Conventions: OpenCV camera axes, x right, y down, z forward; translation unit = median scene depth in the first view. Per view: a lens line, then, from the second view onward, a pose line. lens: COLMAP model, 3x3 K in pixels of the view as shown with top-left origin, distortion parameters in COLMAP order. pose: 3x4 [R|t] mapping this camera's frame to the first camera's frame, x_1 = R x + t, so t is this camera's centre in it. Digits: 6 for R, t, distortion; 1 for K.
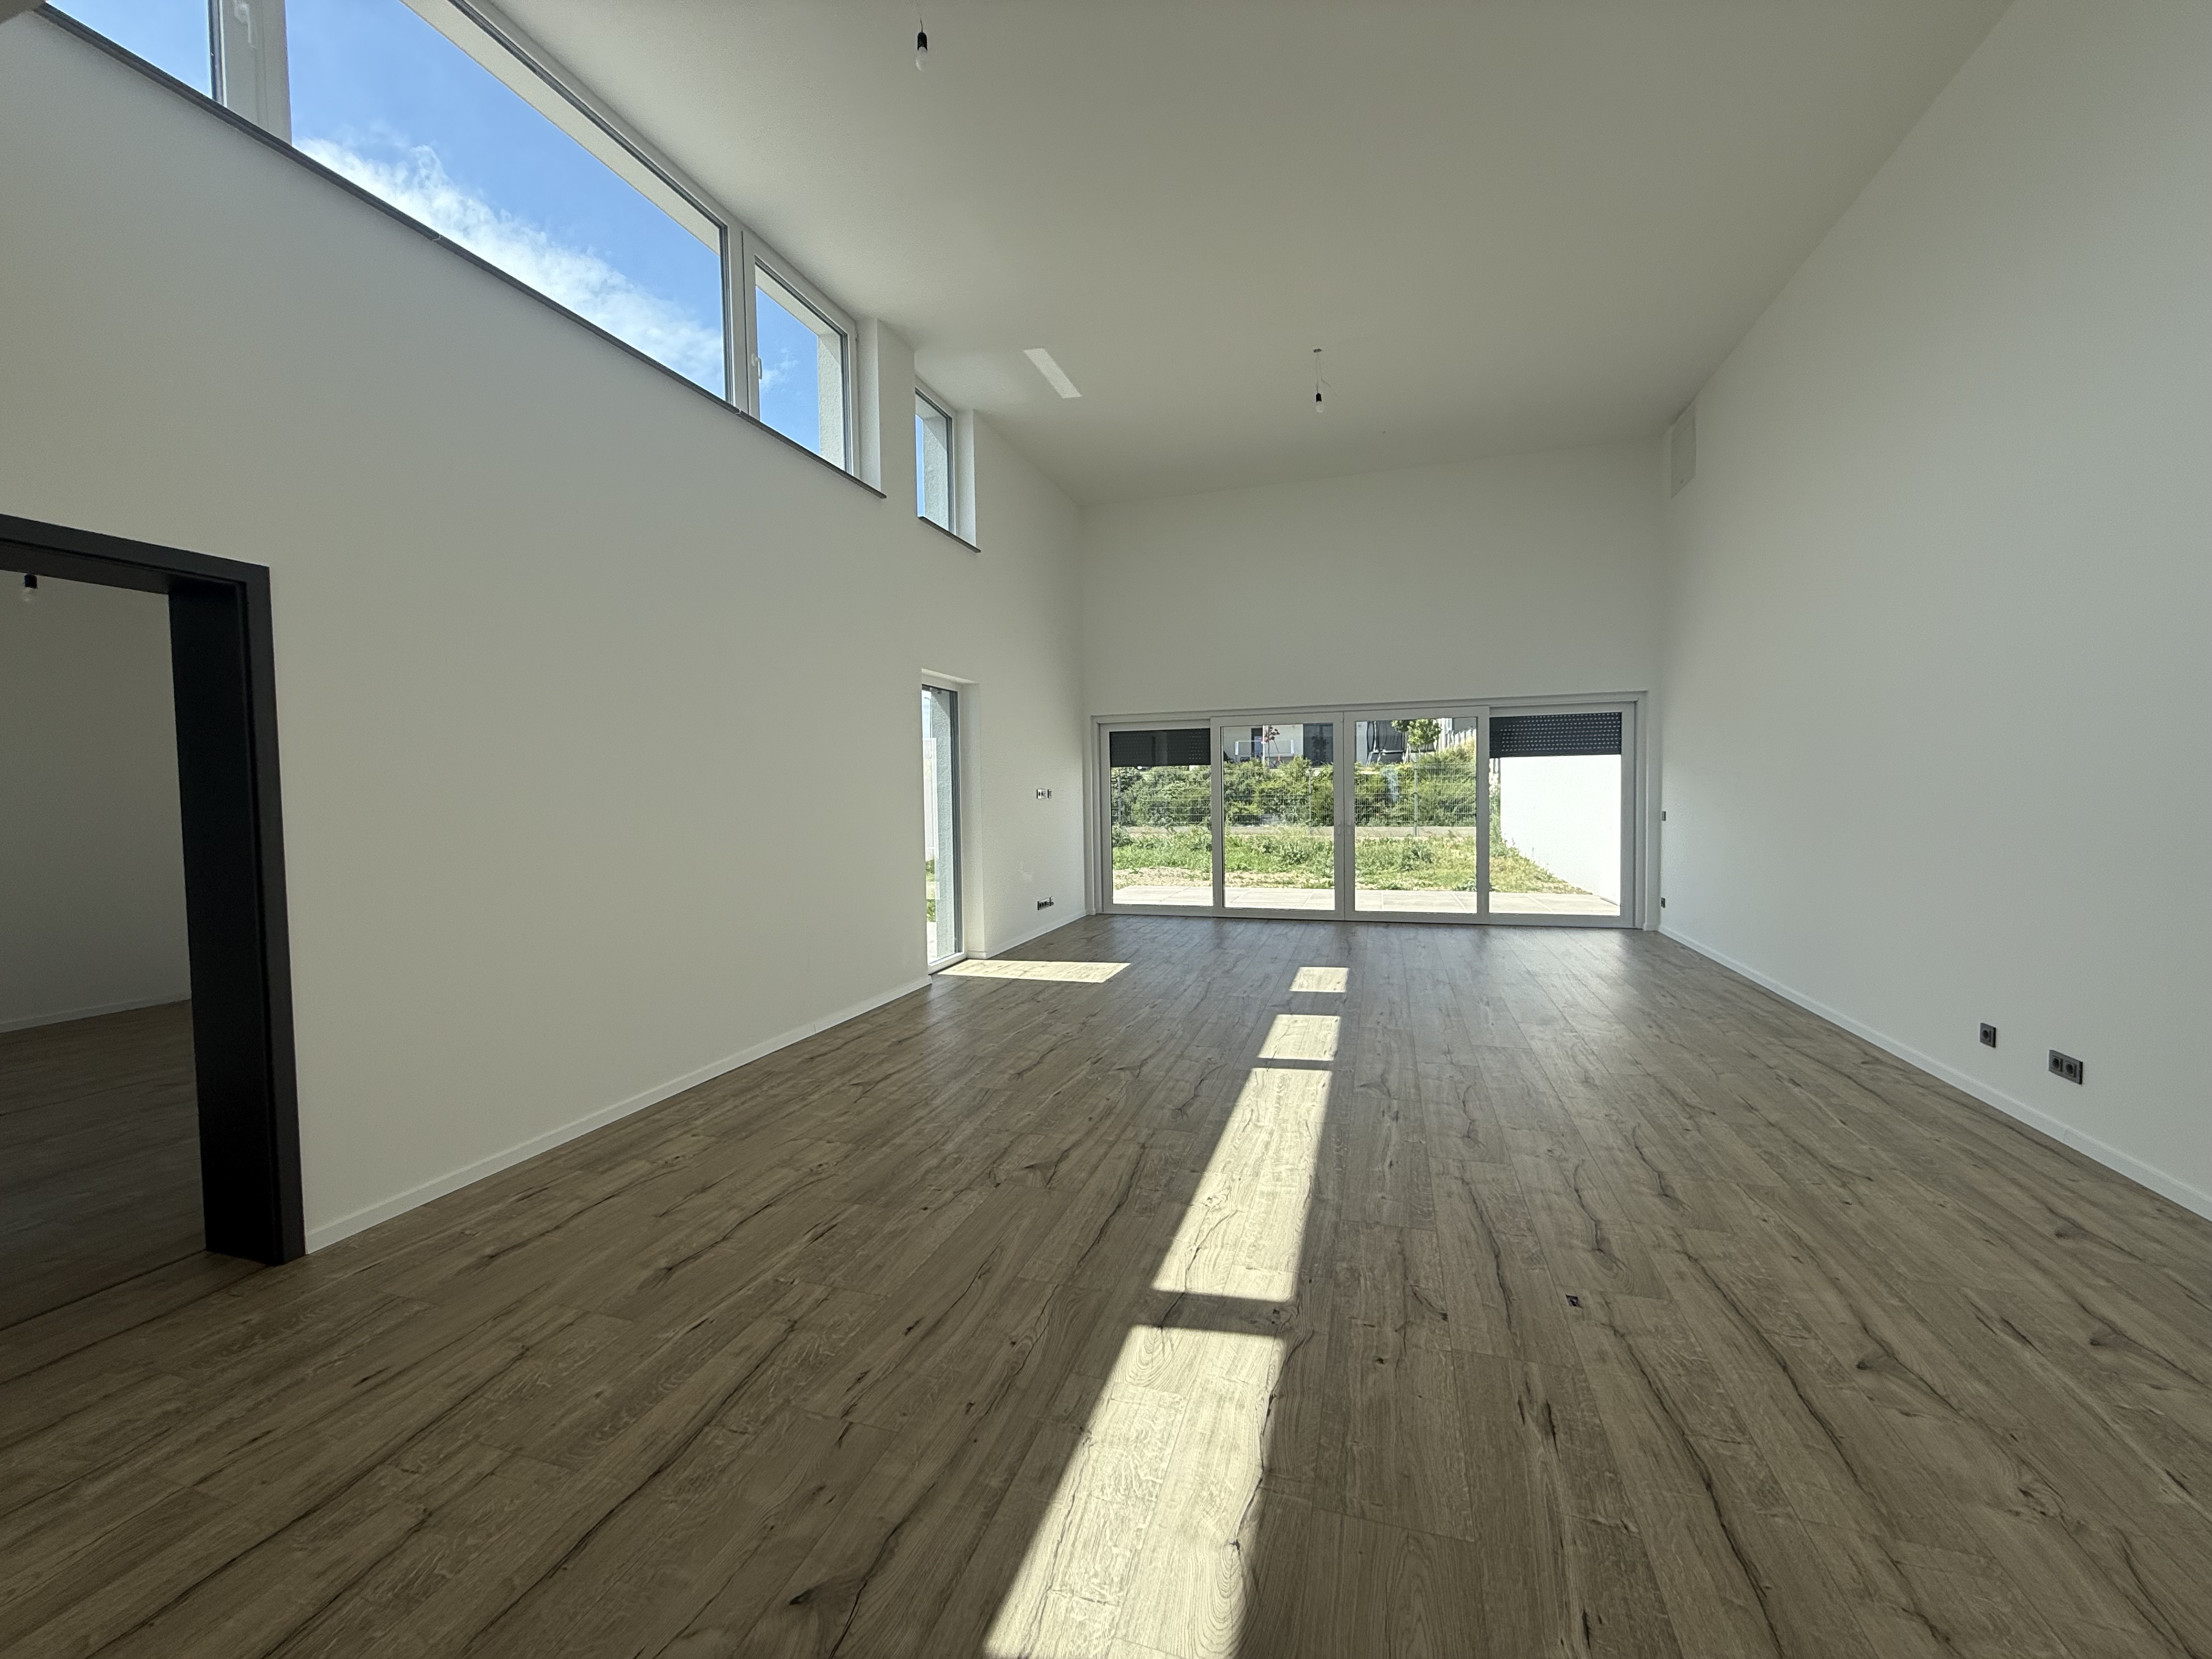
lens RADIAL K [[880.4, 0, 1099.1], [0, 880.4, 825.2], [0, 0, 1]] dist [-0.001791, 0.000661]
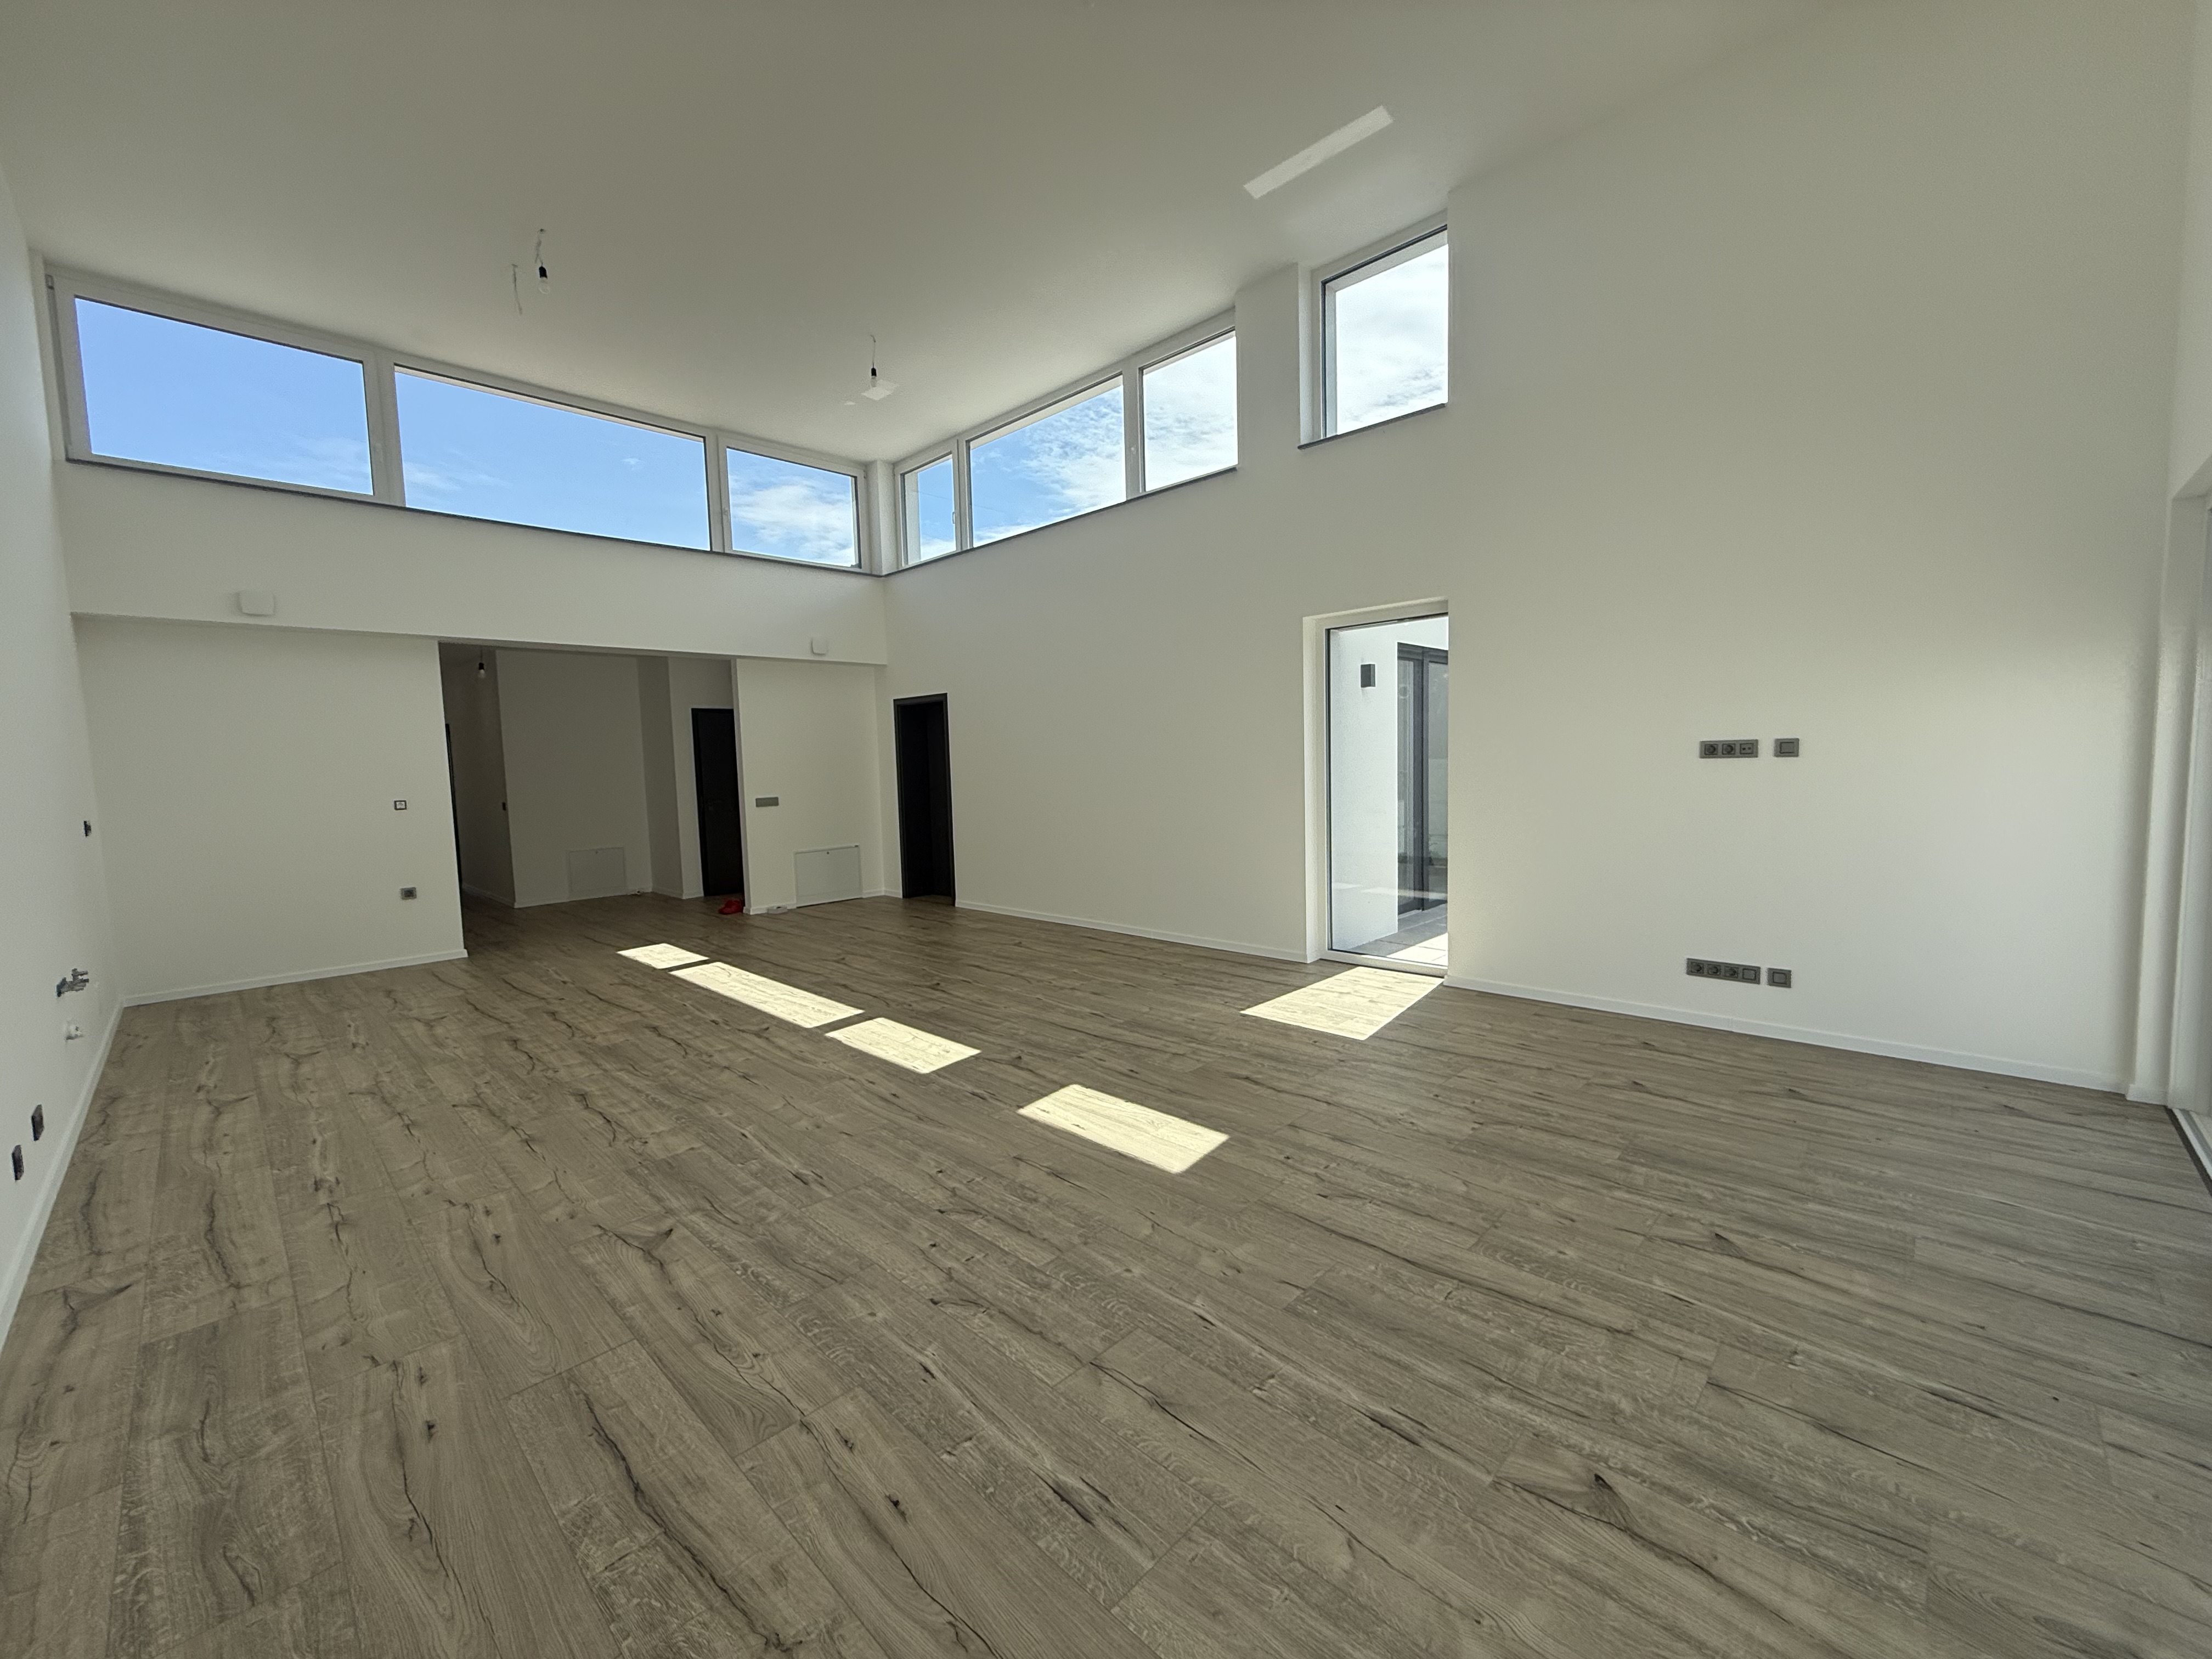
lens RADIAL K [[880.4, 0, 1099.1], [0, 880.4, 825.2], [0, 0, 1]] dist [-0.001791, 0.000661]
pose [[-0.446084, 0.096971, -0.889722, 1.342917], [0.002314, 0.994235, 0.107202, -0.116985], [0.894988, 0.045763, -0.443736, 2.282510]]
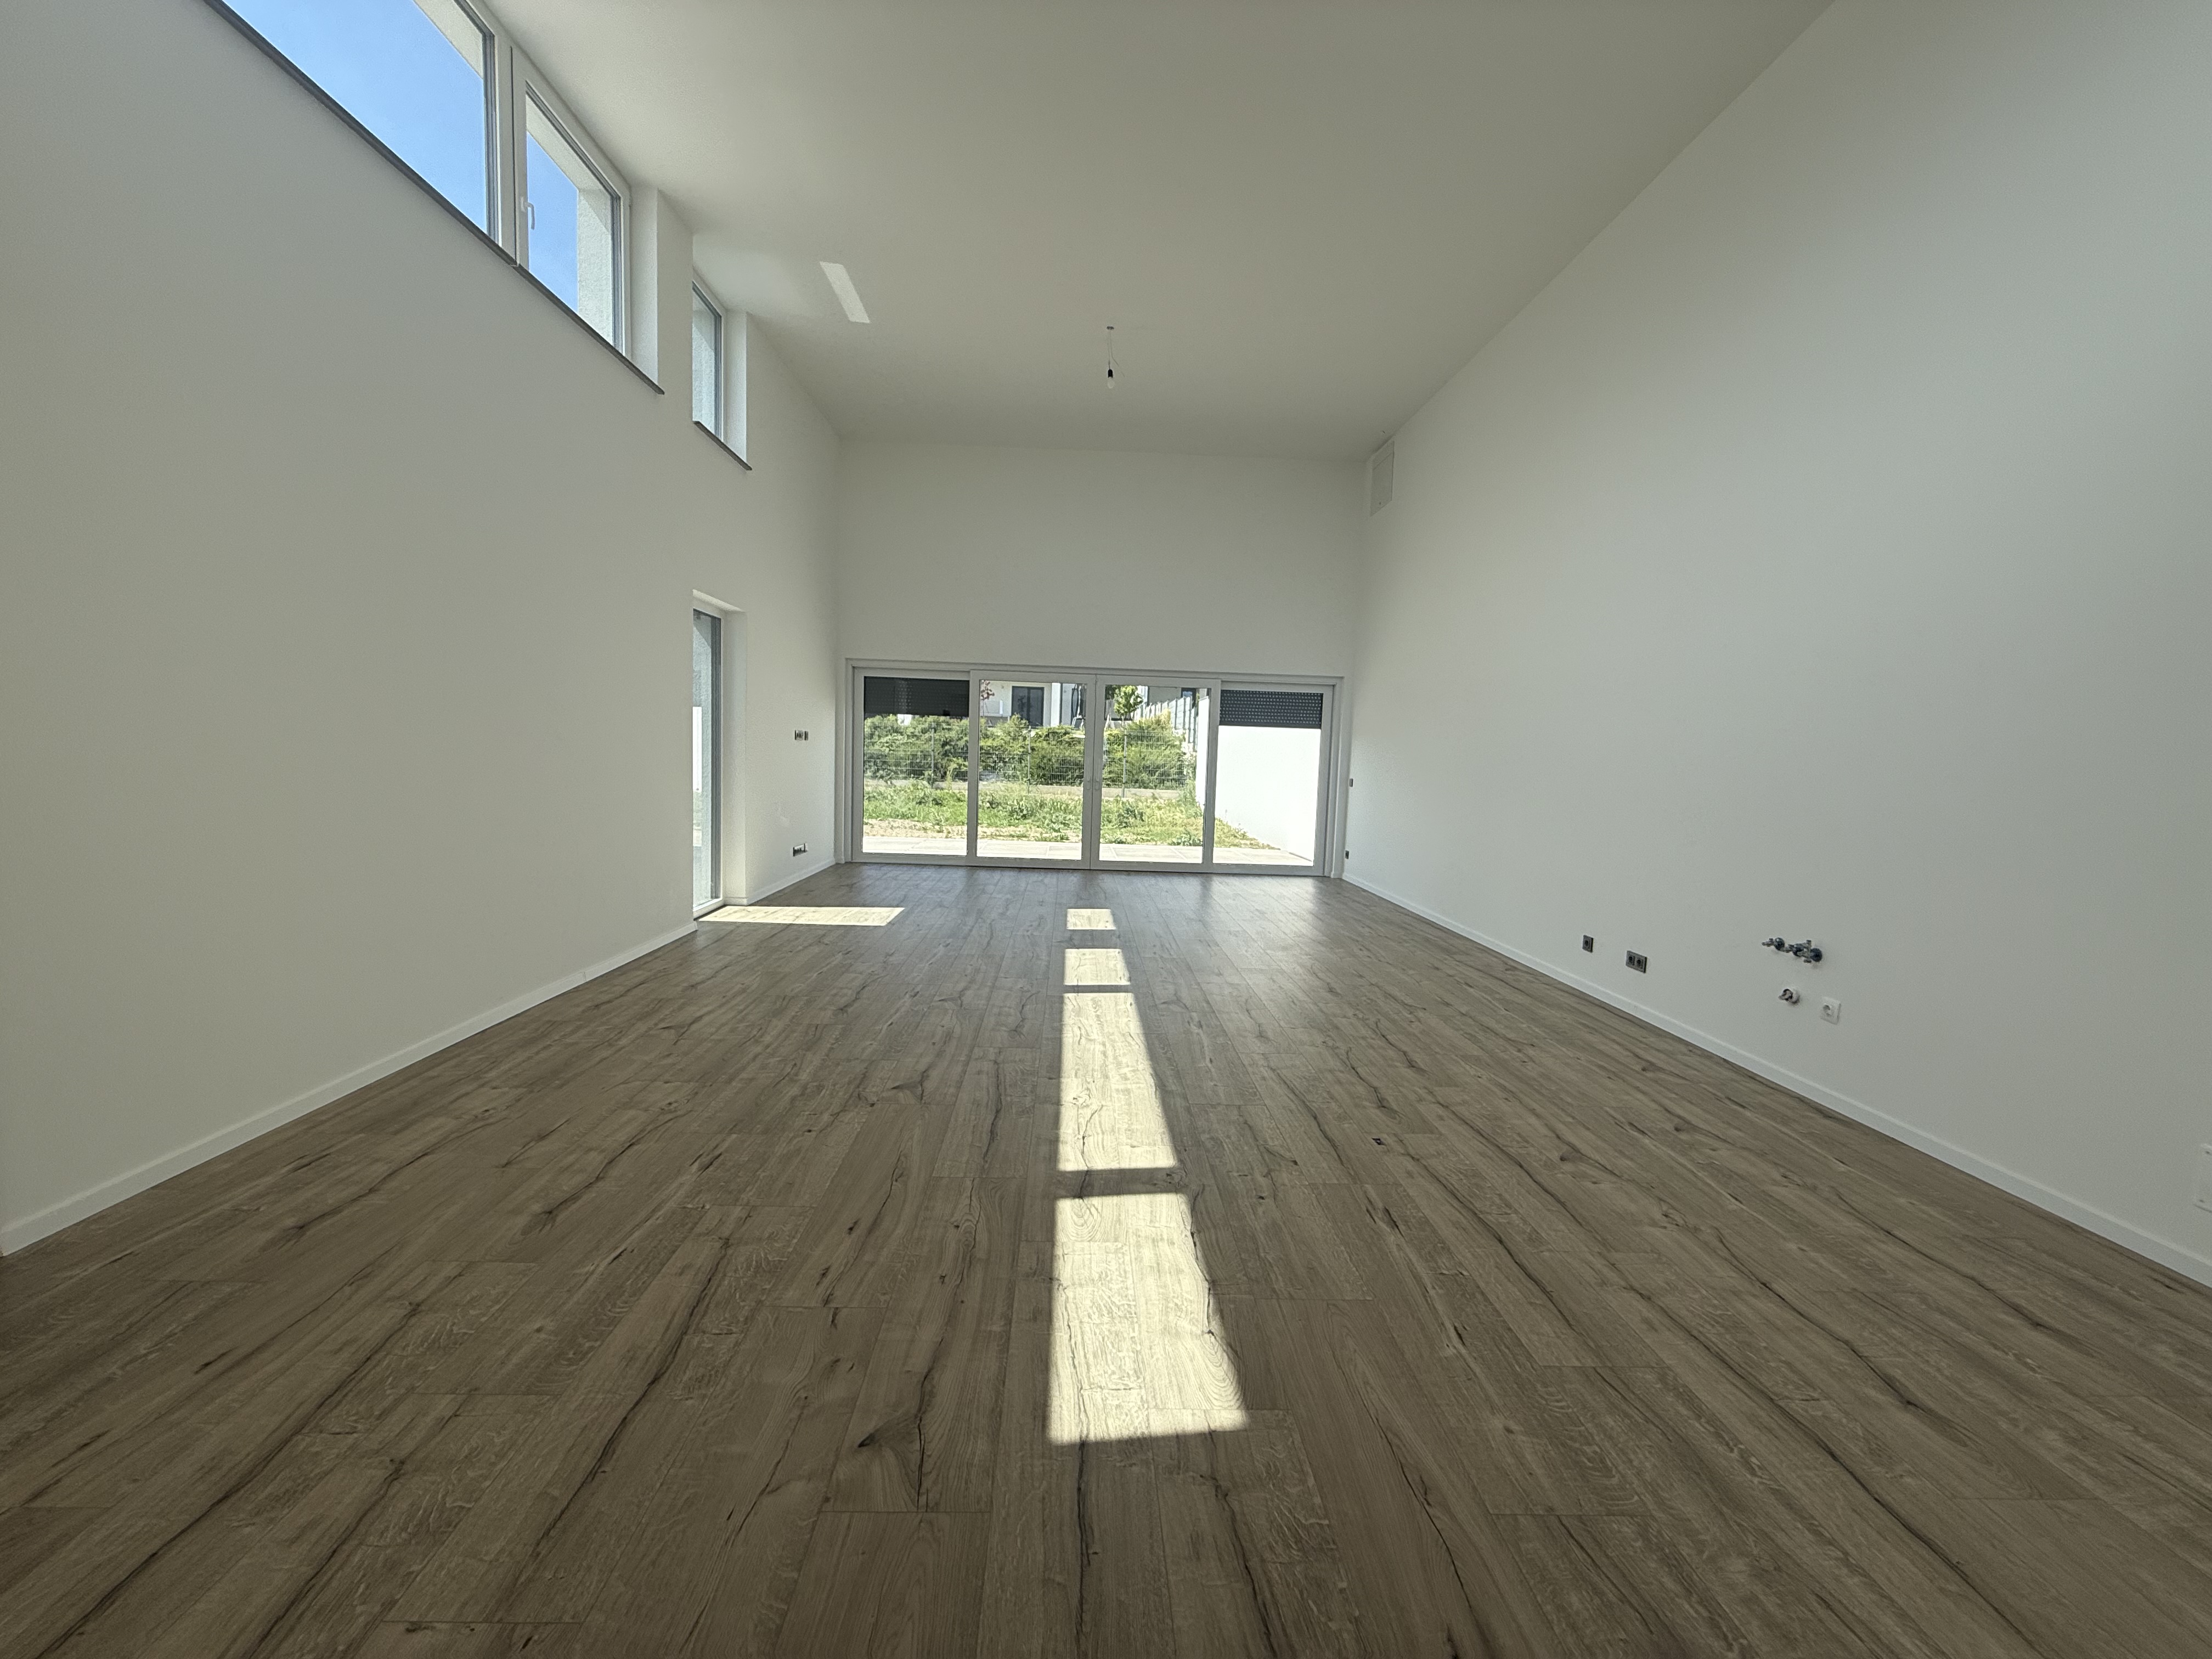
lens RADIAL K [[880.4, 0, 1099.1], [0, 880.4, 825.2], [0, 0, 1]] dist [-0.001791, 0.000661]
pose [[0.941293, 0.021428, 0.336911, -0.199248], [-0.037134, 0.998500, 0.040243, 0.028509], [-0.335543, -0.050391, 0.940676, -0.035642]]
